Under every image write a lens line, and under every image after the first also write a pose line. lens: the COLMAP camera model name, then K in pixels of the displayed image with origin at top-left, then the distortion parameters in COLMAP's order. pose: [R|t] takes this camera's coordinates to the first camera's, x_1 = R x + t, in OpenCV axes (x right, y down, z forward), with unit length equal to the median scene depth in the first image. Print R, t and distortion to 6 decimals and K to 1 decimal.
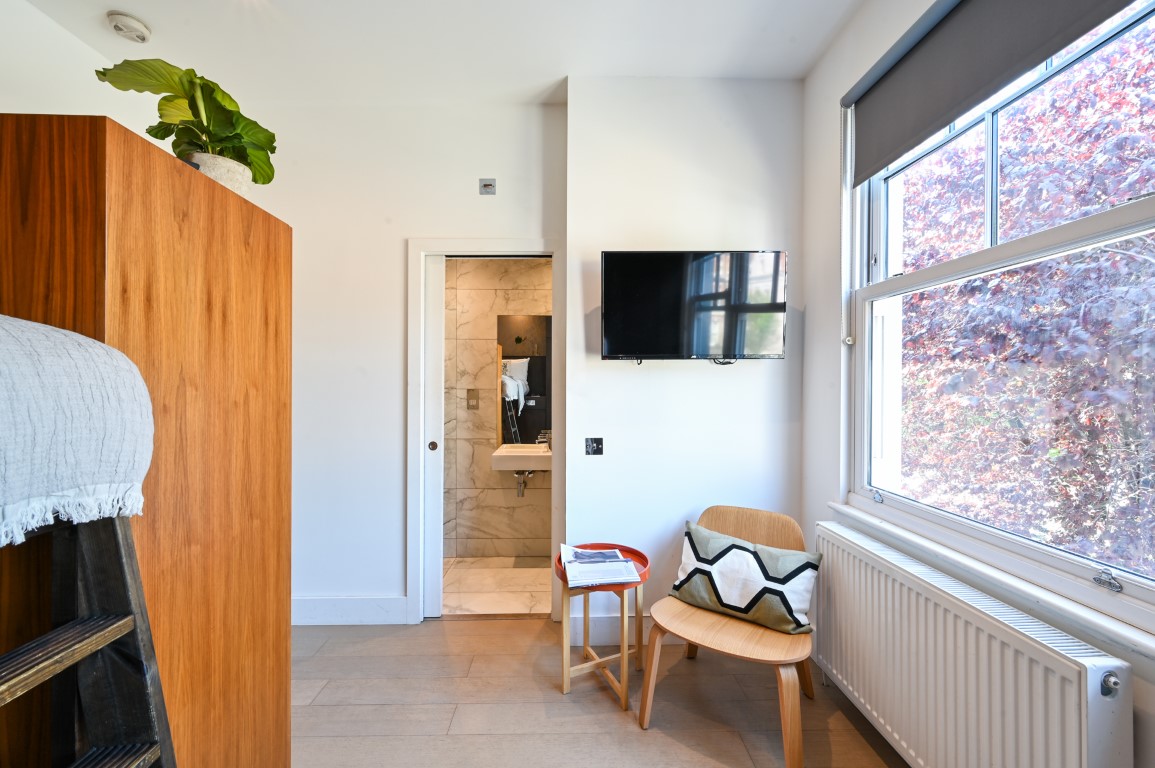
lens RADIAL K [[454.1, 0, 577.5], [0, 454.1, 384.0], [0, 0, 1]] dist [-0.000780, -0.000085]
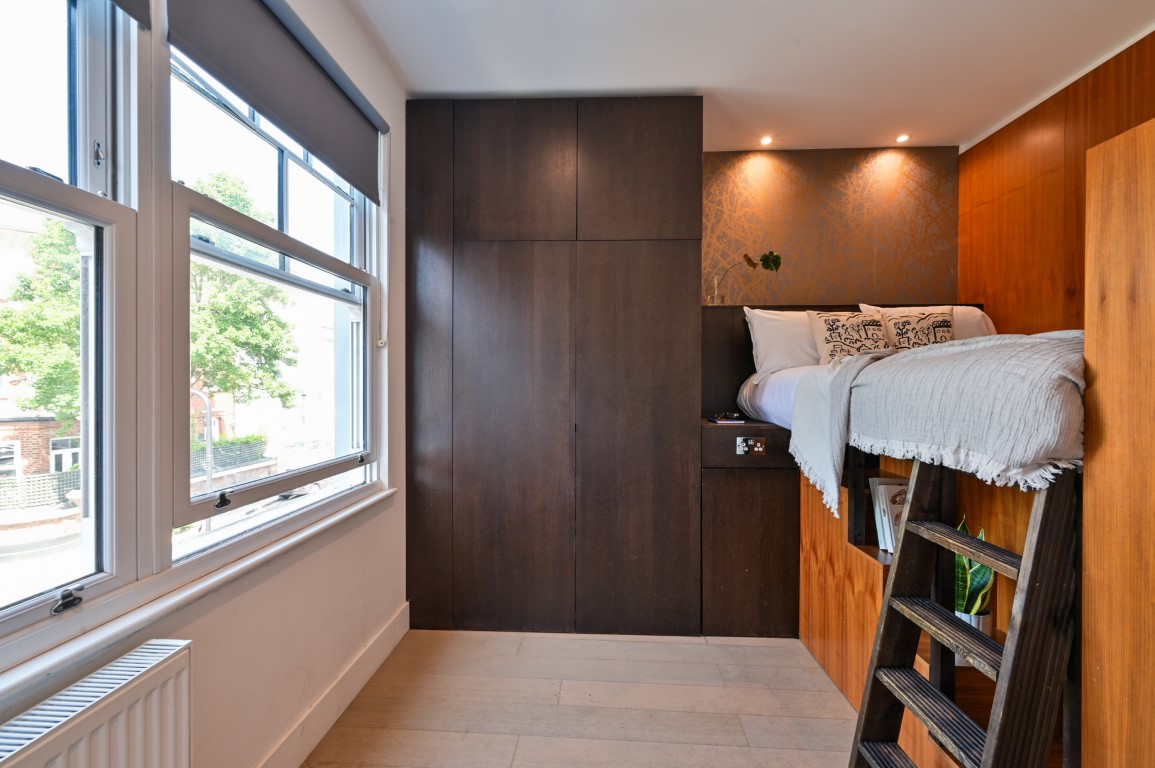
lens RADIAL K [[454.1, 0, 577.5], [0, 454.1, 384.0], [0, 0, 1]] dist [-0.000780, -0.000085]
pose [[-0.996169, -0.008833, 0.086999, 0.095180], [-0.008826, 0.999961, 0.000463, 0.002091], [-0.087000, -0.000306, -0.996208, 1.671797]]
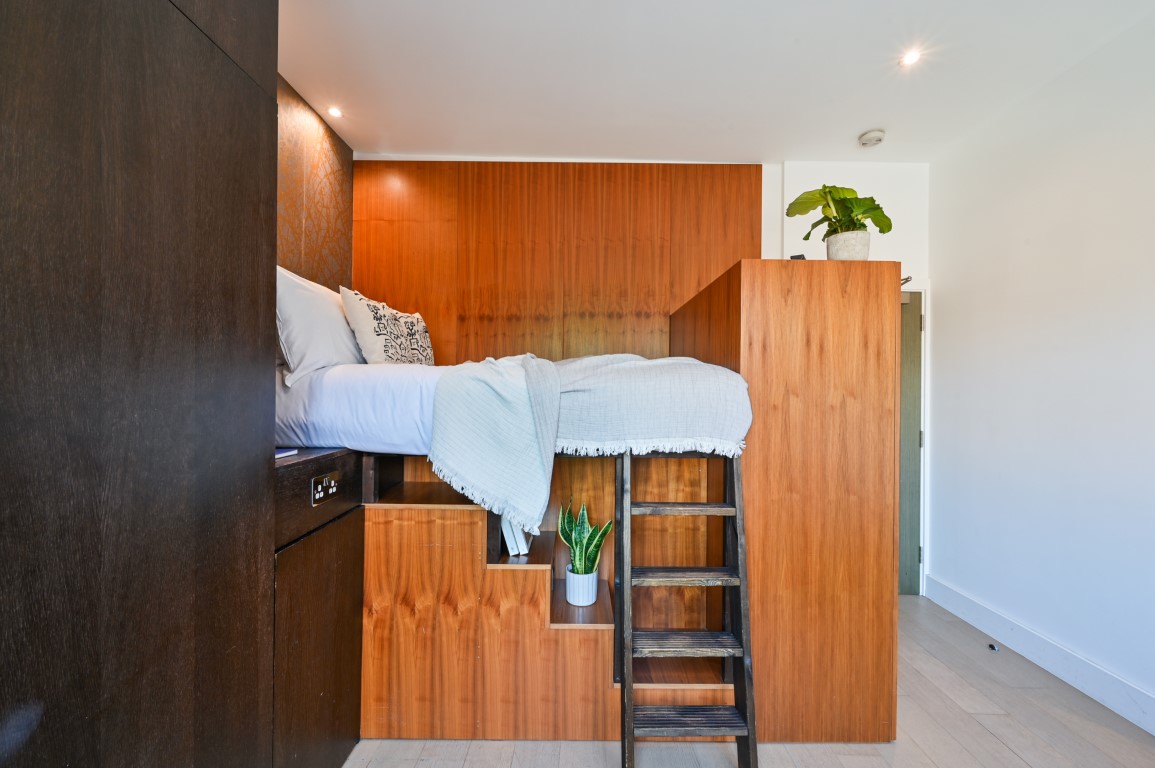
lens RADIAL K [[456.7, 0, 577.2], [0, 456.7, 388.0], [0, 0, 1]] dist [-0.000437, -0.000044]
pose [[-0.044936, -0.007760, -0.998960, 0.749856], [-0.009043, 0.999932, -0.007361, 0.000738], [0.998949, 0.008703, -0.045003, 0.275770]]
